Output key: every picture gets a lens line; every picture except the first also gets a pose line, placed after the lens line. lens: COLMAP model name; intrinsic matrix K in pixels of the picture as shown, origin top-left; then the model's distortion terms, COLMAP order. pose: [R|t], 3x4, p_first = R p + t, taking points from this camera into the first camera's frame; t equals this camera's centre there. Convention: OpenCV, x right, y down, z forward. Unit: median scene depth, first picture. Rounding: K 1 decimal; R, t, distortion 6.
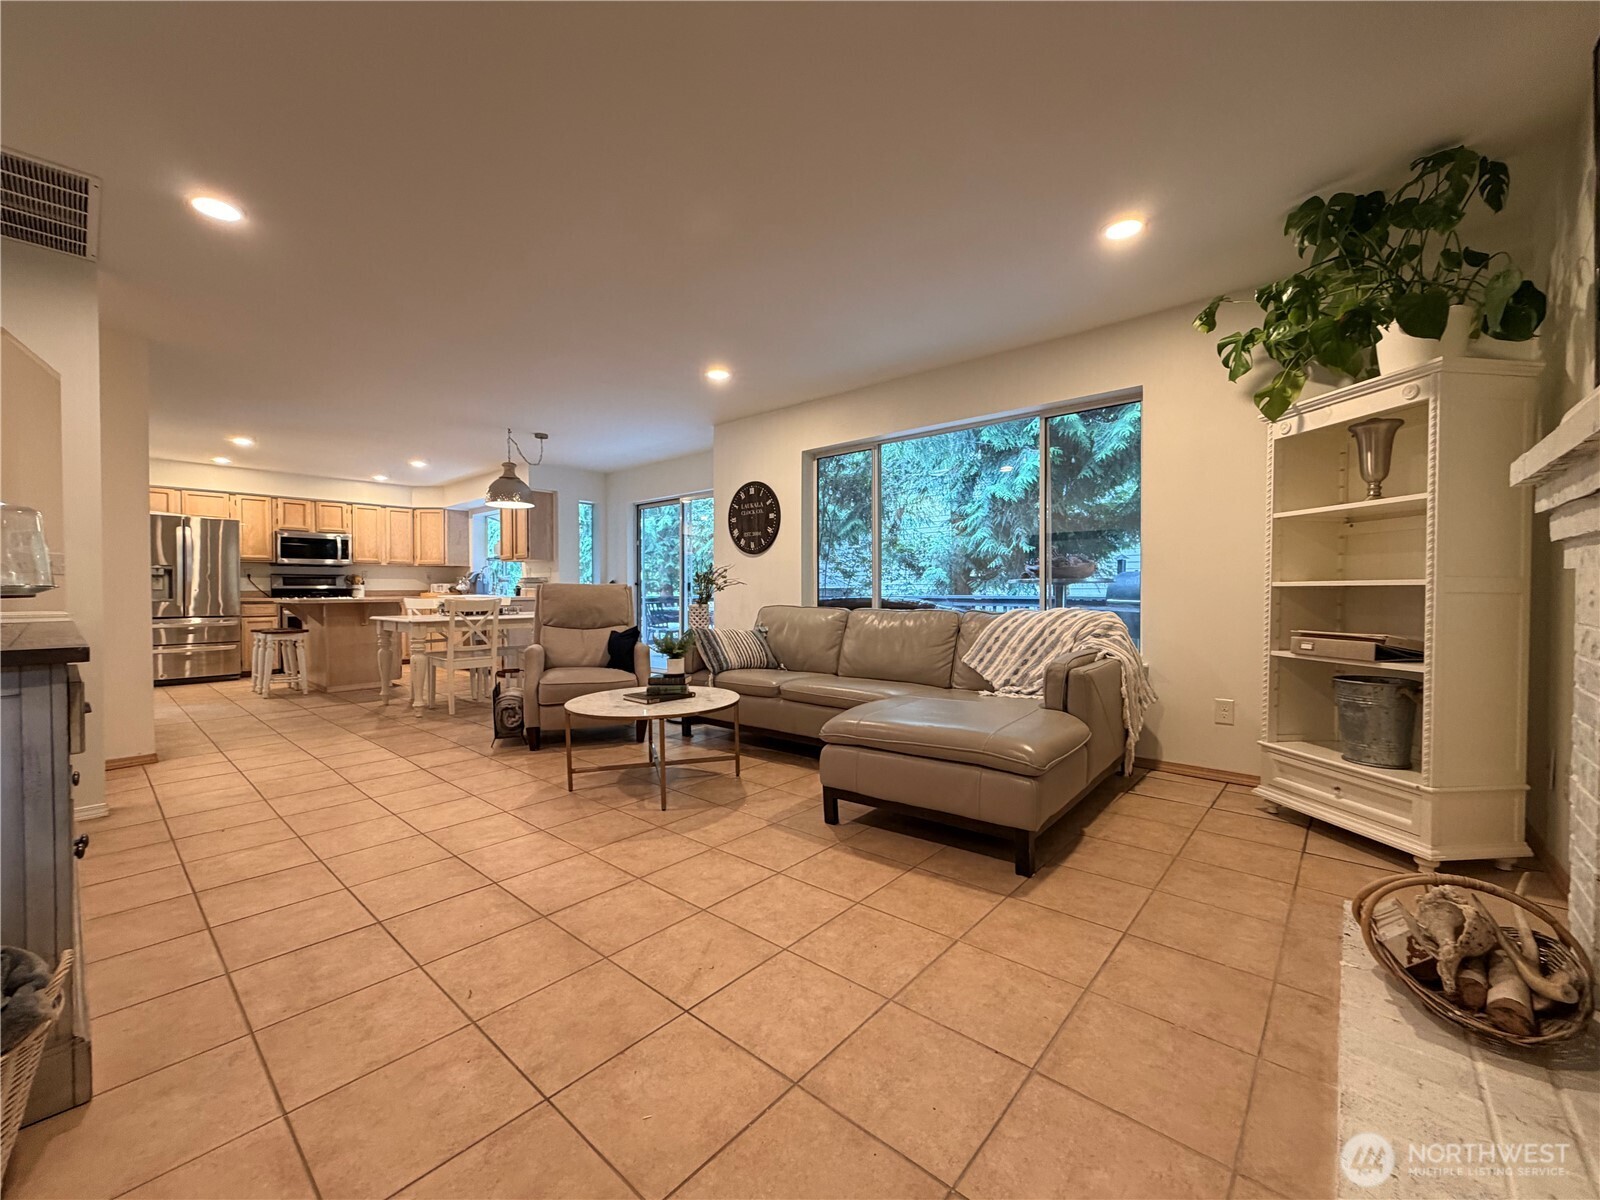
lens RADIAL K [[638.2, 0, 797.9], [0, 638.2, 597.7], [0, 0, 1]] dist [0.001701, -0.000034]
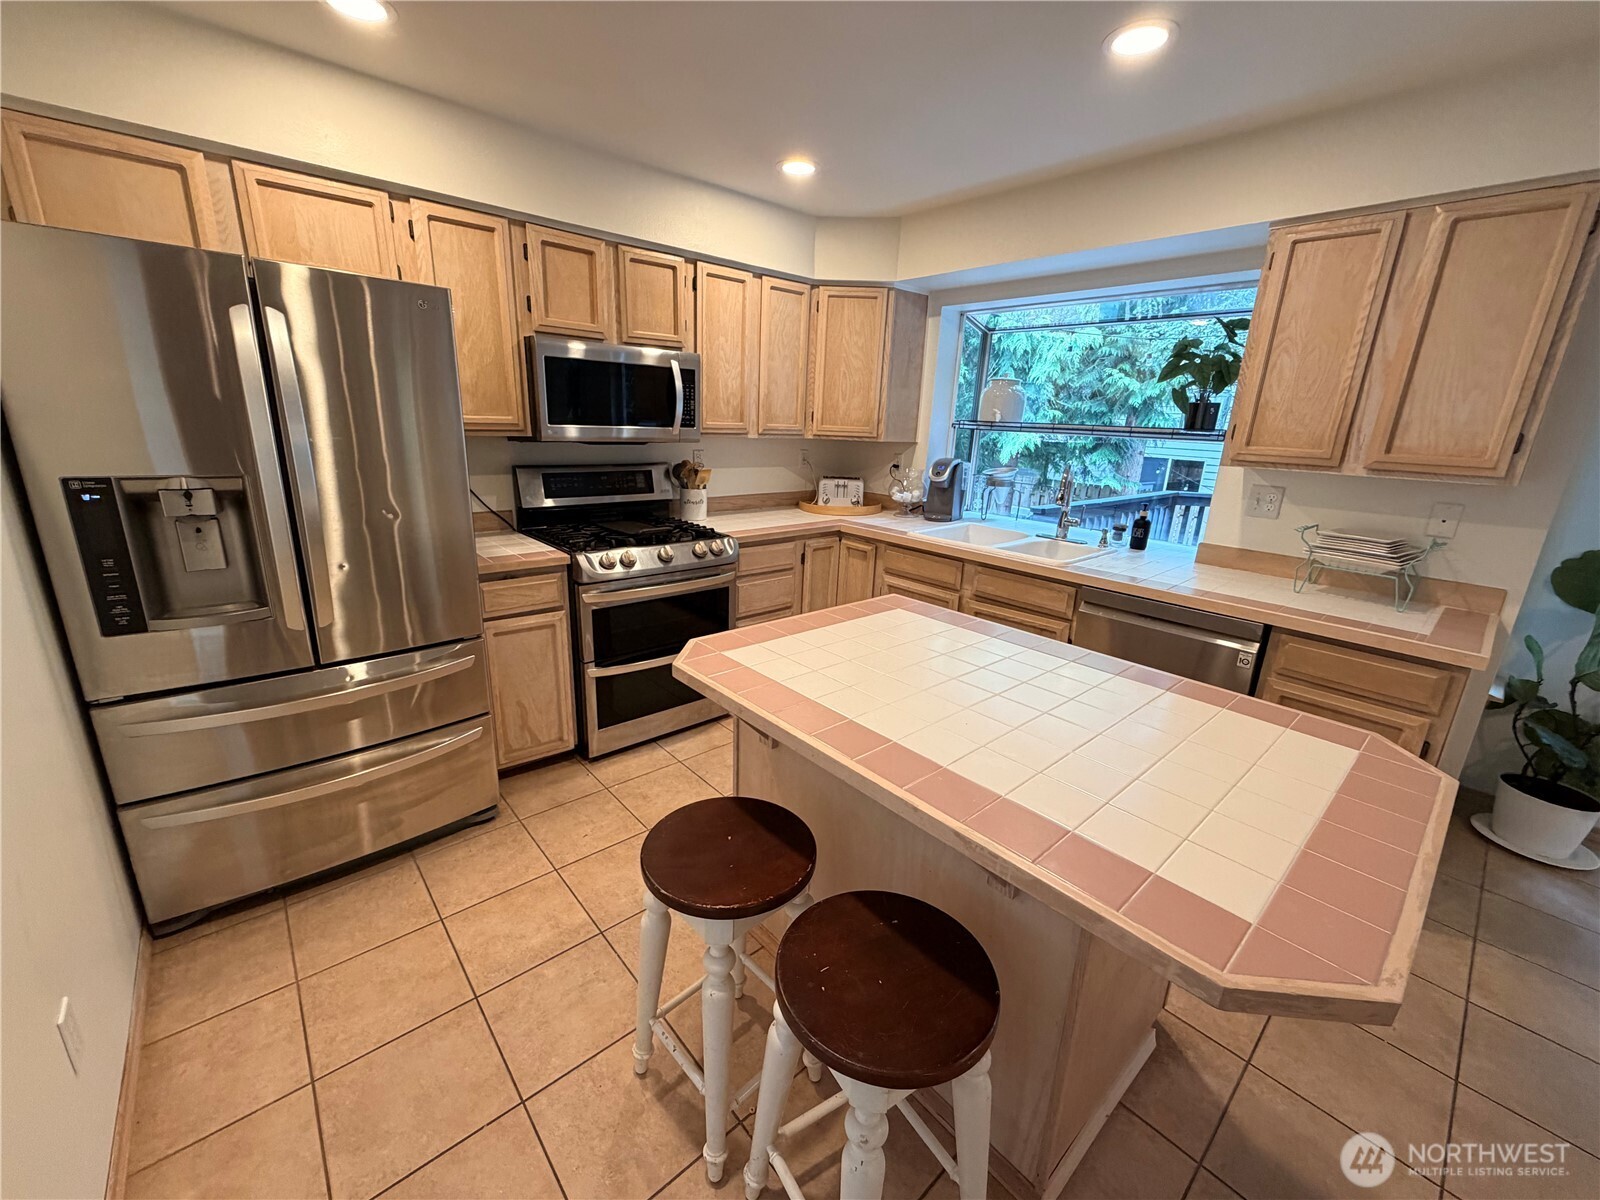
lens RADIAL K [[638.2, 0, 797.9], [0, 638.2, 597.7], [0, 0, 1]] dist [0.001701, -0.000034]
pose [[0.991930, 0.074080, -0.102889, -0.555497], [-0.044197, 0.962672, 0.267037, -0.060734], [0.118831, -0.260335, 0.958178, 0.584383]]
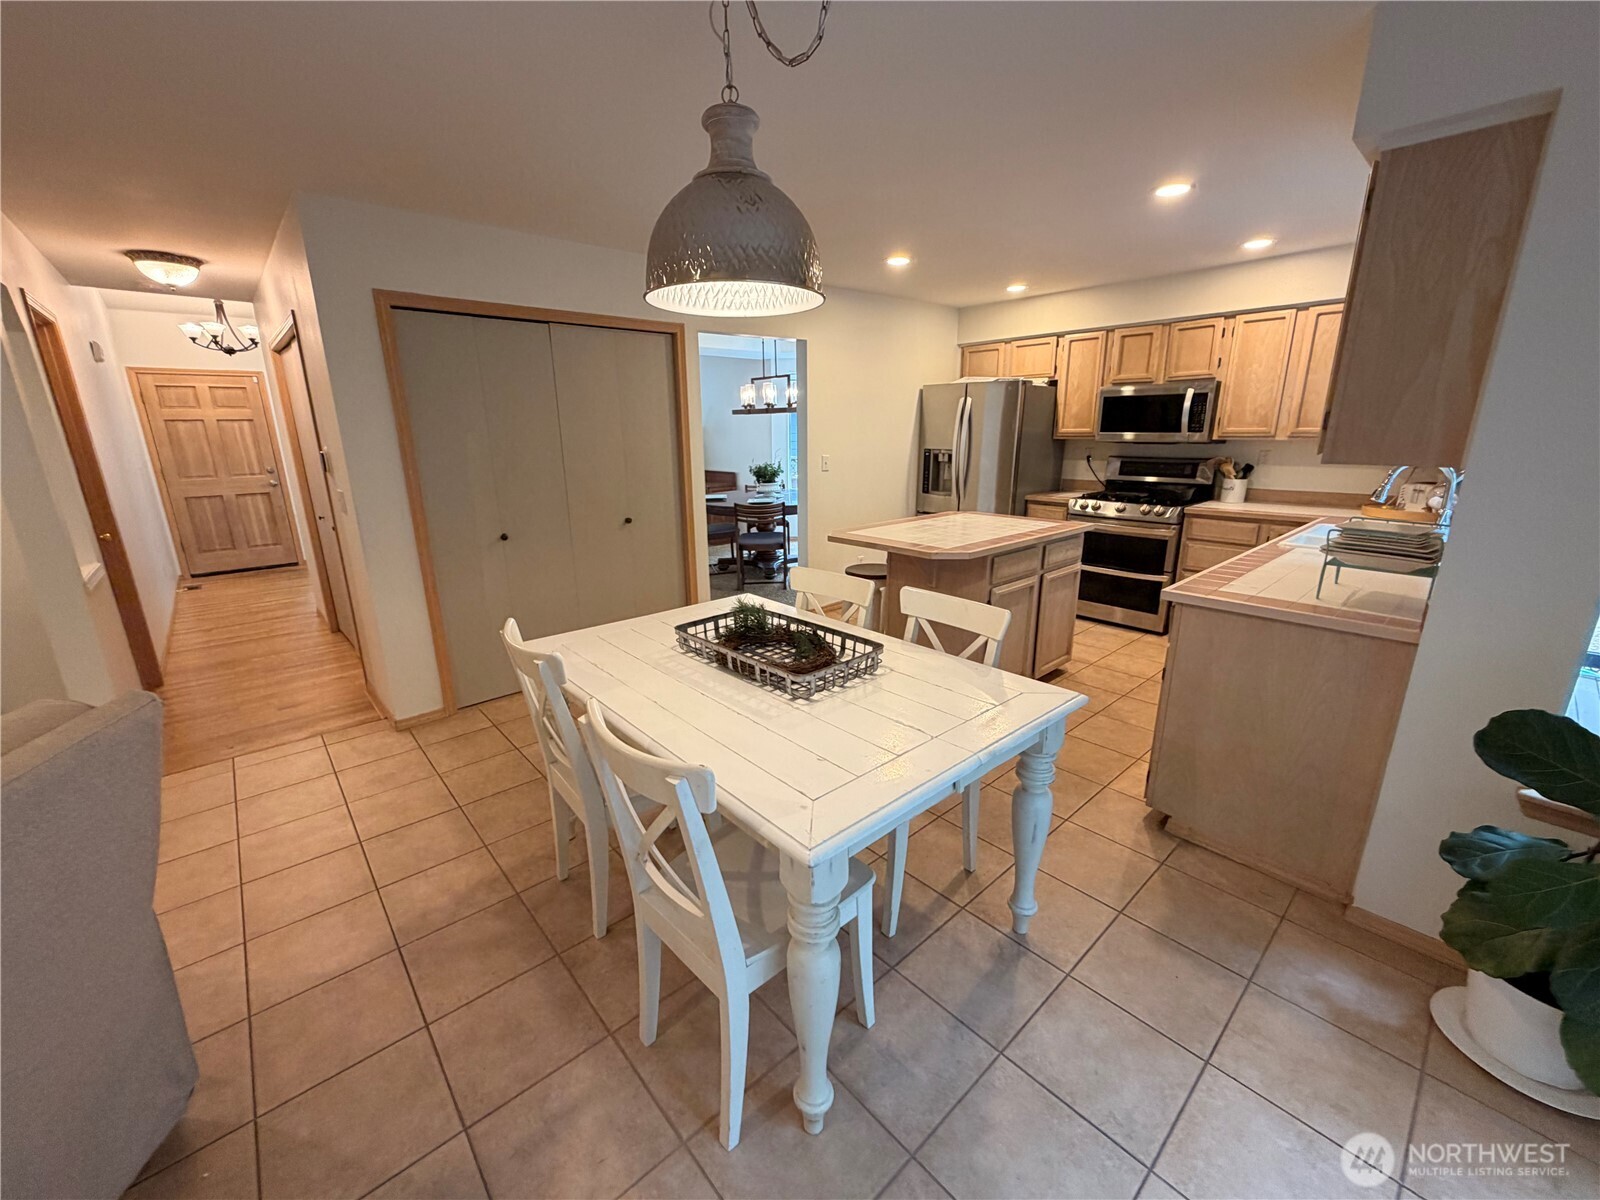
lens RADIAL K [[638.2, 0, 797.9], [0, 638.2, 597.7], [0, 0, 1]] dist [0.001701, -0.000034]
pose [[-0.117704, 0.265330, -0.956946, -0.113843], [0.005038, 0.963792, 0.266608, -0.064619], [0.993036, 0.026560, -0.114779, 0.677917]]
